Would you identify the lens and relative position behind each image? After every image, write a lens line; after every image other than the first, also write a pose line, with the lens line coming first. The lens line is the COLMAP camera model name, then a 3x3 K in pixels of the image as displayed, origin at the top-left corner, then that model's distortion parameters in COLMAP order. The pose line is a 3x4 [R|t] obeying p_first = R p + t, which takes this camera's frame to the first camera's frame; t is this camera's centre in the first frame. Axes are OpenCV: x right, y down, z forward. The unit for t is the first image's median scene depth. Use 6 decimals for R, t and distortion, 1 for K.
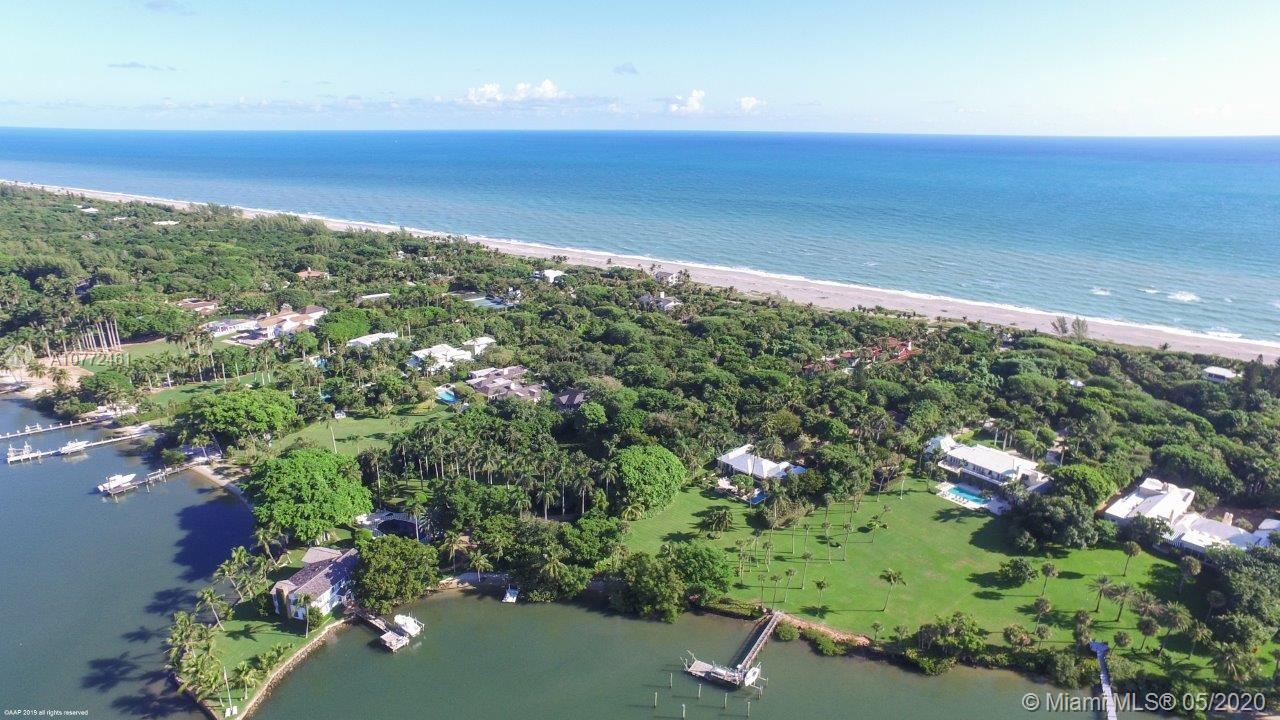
lens RADIAL K [[896.8, 0, 640.0], [0, 896.8, 360.0], [0, 0, 1]] dist [-0.073153, 0.137211]
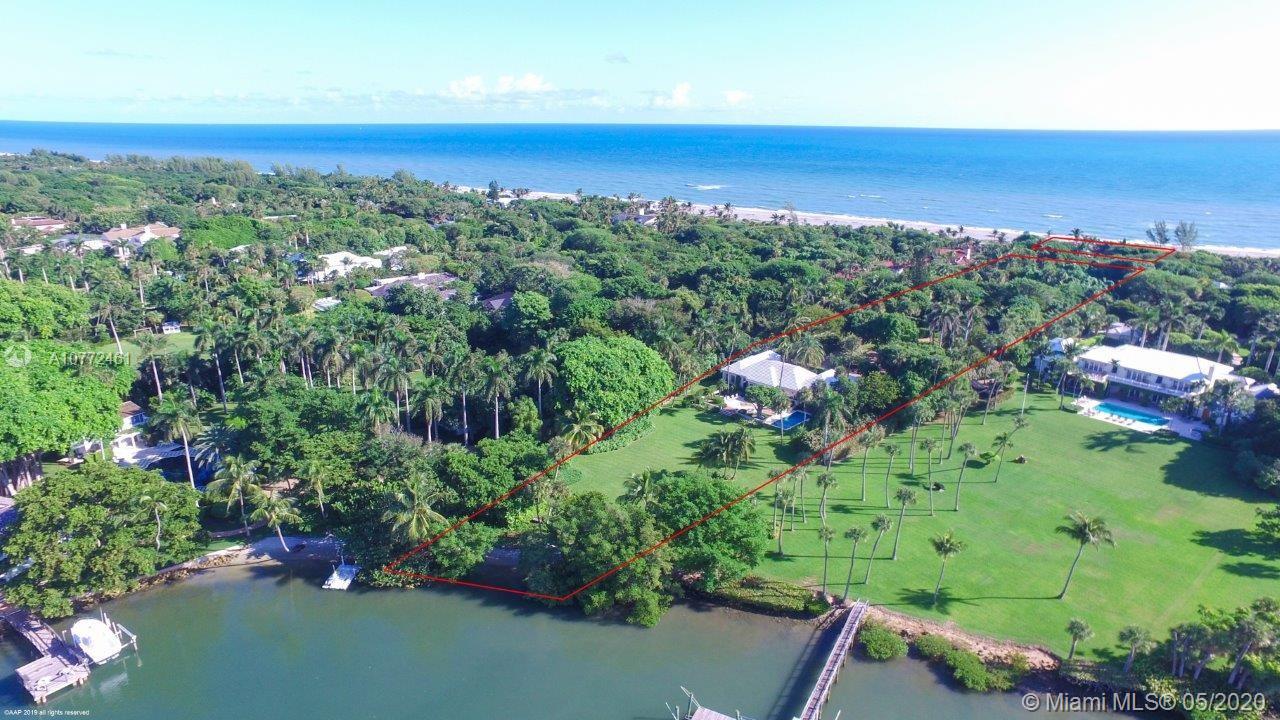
lens RADIAL K [[896.8, 0, 640.0], [0, 896.8, 360.0], [0, 0, 1]] dist [-0.073153, 0.137211]
pose [[0.999875, -0.007865, 0.013692, 0.021363], [0.007878, 0.999969, -0.000835, 0.121303], [-0.013685, 0.000943, 0.999906, 0.415980]]
